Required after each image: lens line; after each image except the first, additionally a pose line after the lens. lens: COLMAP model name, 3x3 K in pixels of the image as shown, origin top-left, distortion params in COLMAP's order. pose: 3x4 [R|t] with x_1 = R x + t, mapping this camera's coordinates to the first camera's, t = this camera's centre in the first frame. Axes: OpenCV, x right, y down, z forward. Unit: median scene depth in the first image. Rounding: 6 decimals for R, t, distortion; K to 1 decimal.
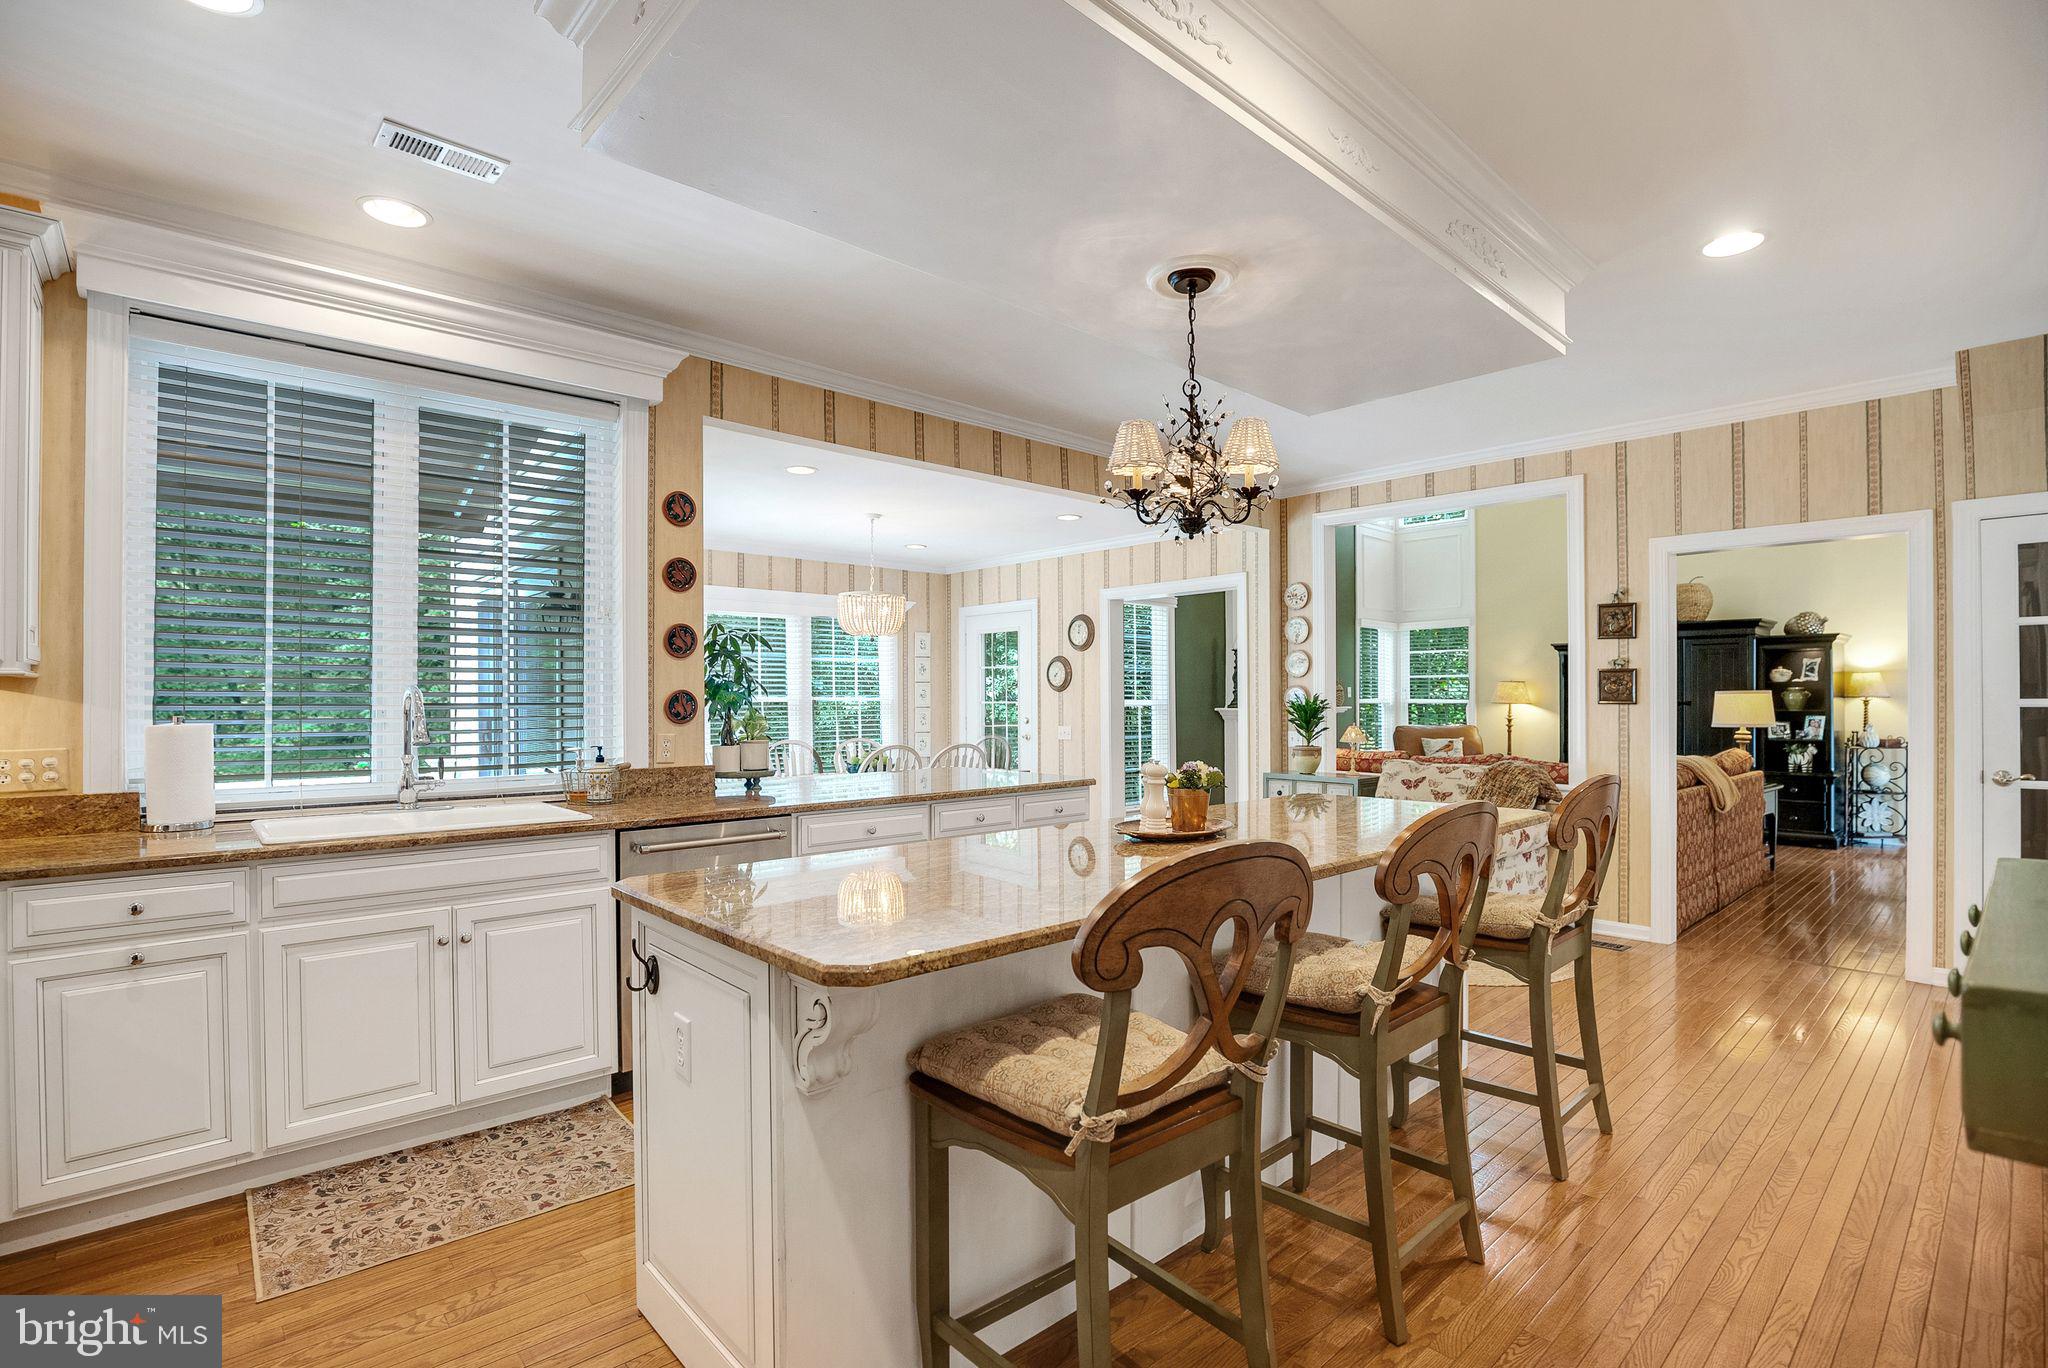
lens RADIAL K [[953.0, 0, 1027.6], [0, 953.0, 686.7], [0, 0, 1]] dist [-0.030323, 0.000114]
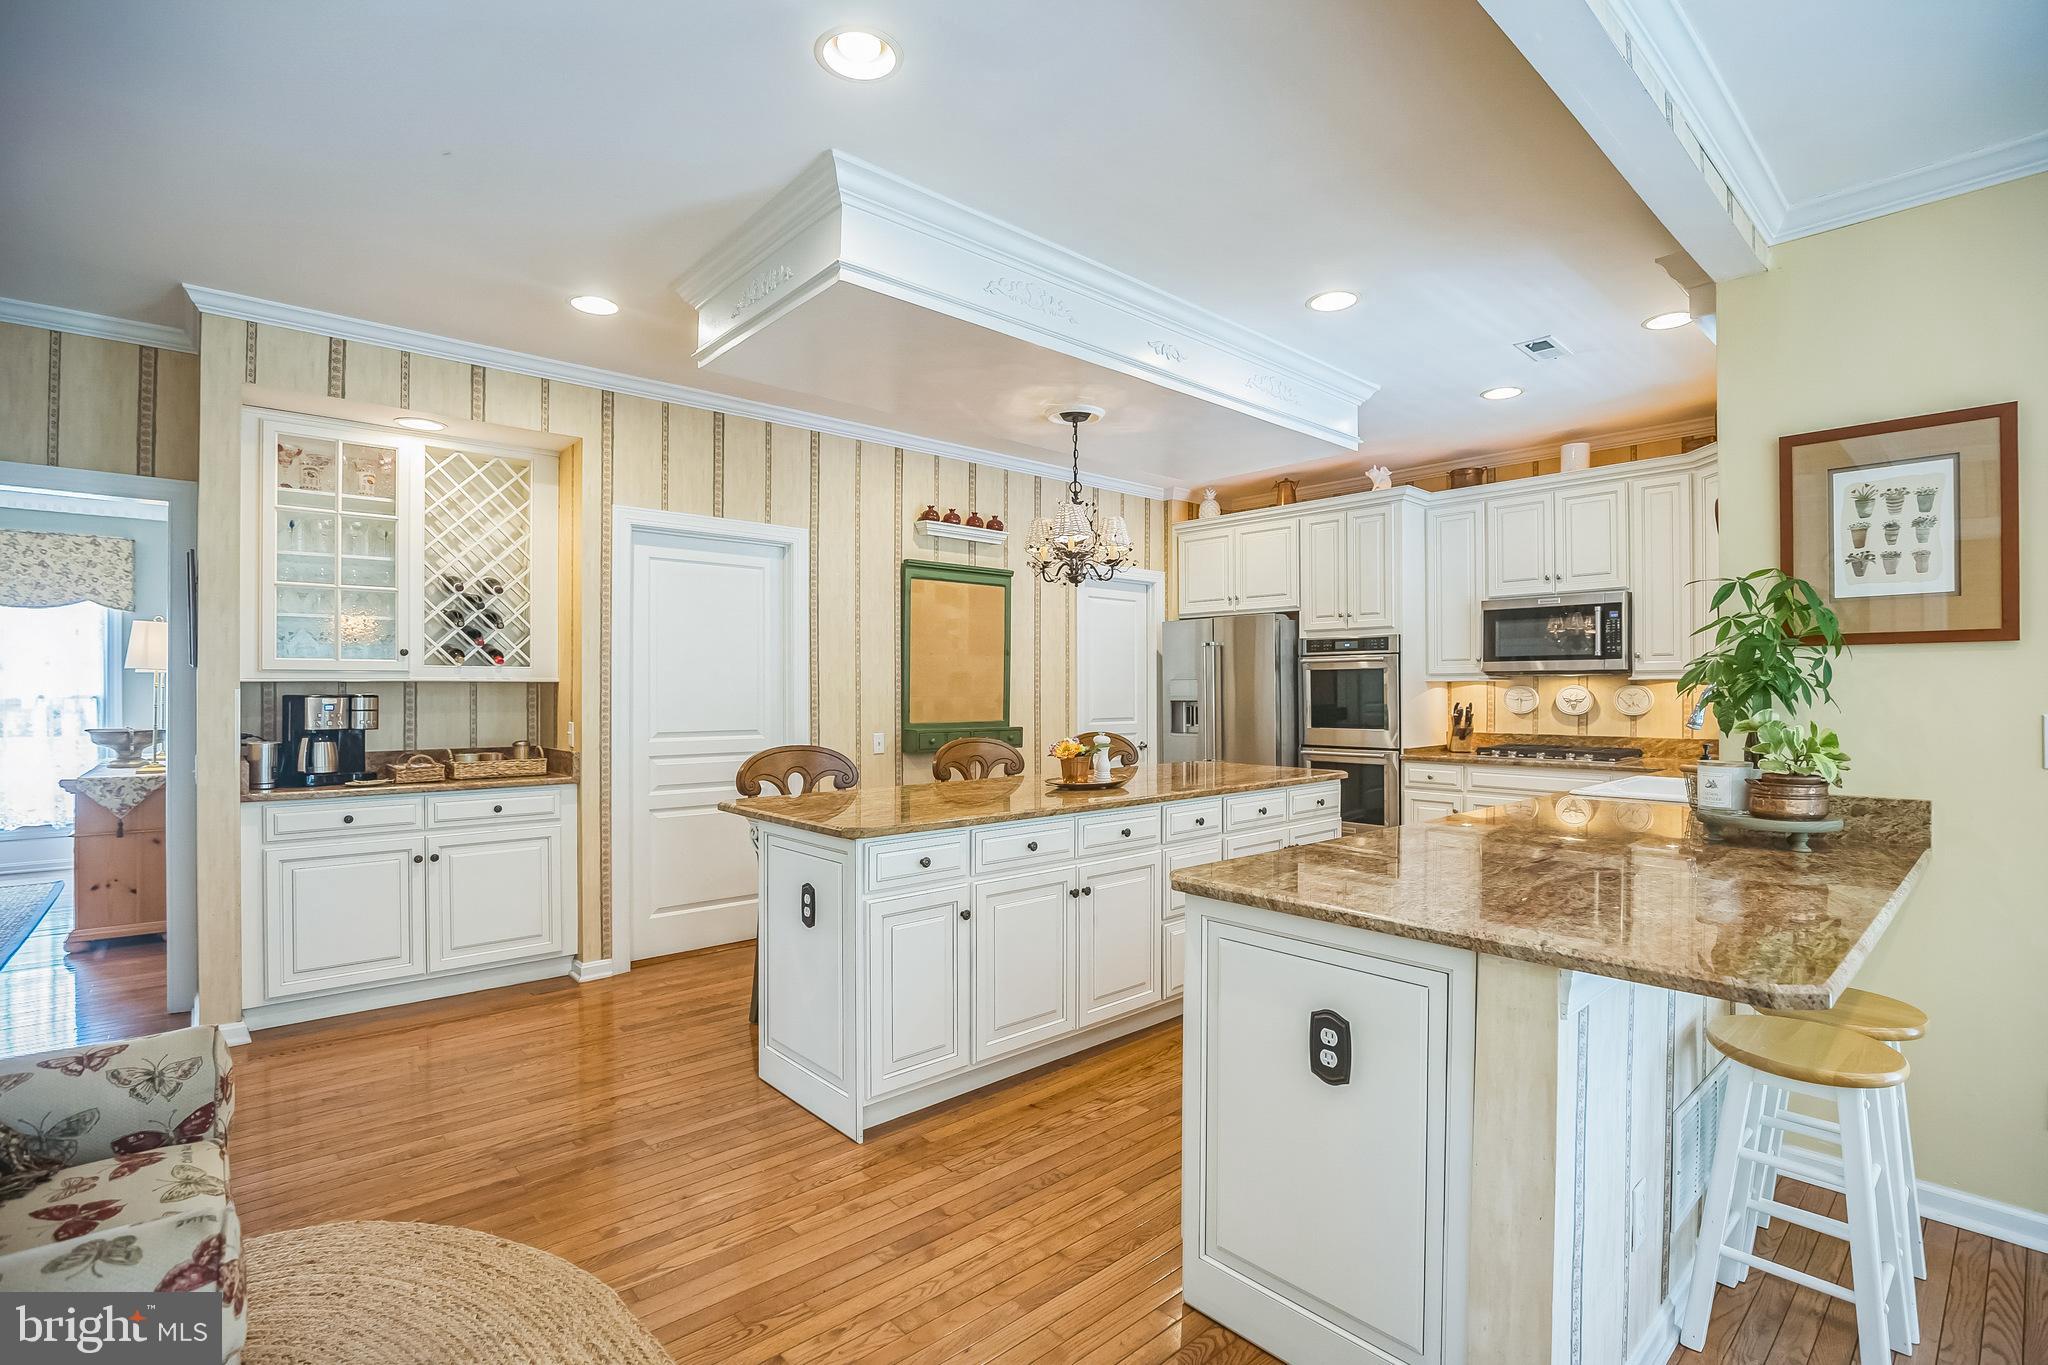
lens RADIAL K [[932.1, 0, 1036.8], [0, 932.1, 686.1], [0, 0, 1]] dist [-0.035833, 0.004825]
pose [[-0.999972, 0.003613, 0.006596, 0.142230], [0.003502, 0.999855, -0.016674, 0.016901], [-0.006655, -0.016650, -0.999839, 1.585382]]
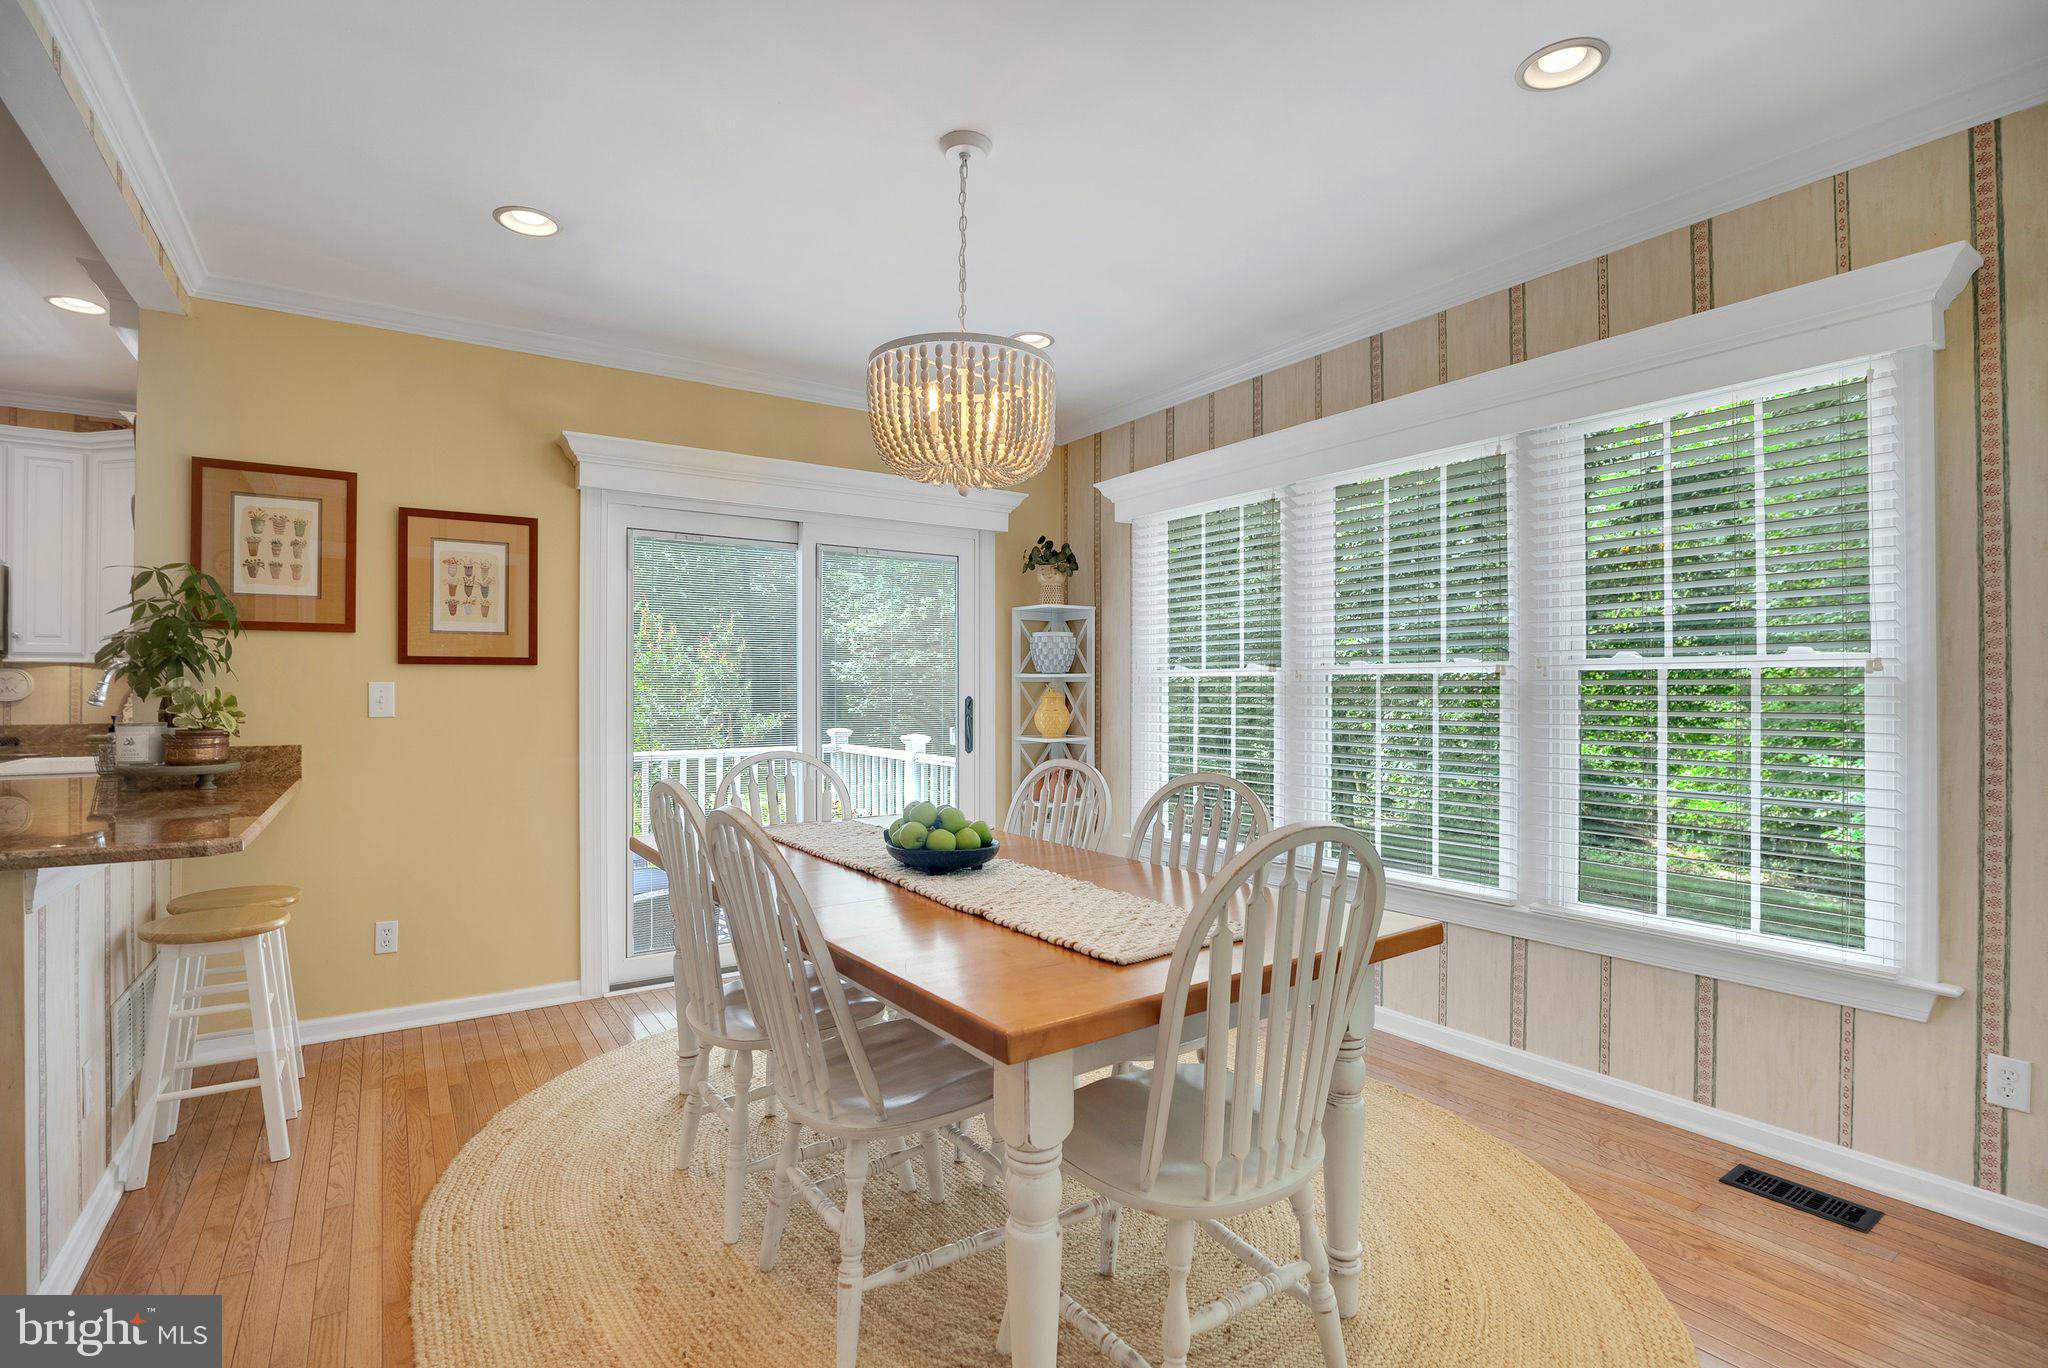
lens RADIAL K [[952.6, 0, 1014.7], [0, 952.6, 685.7], [0, 0, 1]] dist [-0.041216, 0.010050]
pose [[-0.145372, 0.000065, -0.989377, 0.294948], [0.013742, 0.999904, -0.001954, 0.039093], [0.989282, -0.013880, -0.145359, 1.743499]]
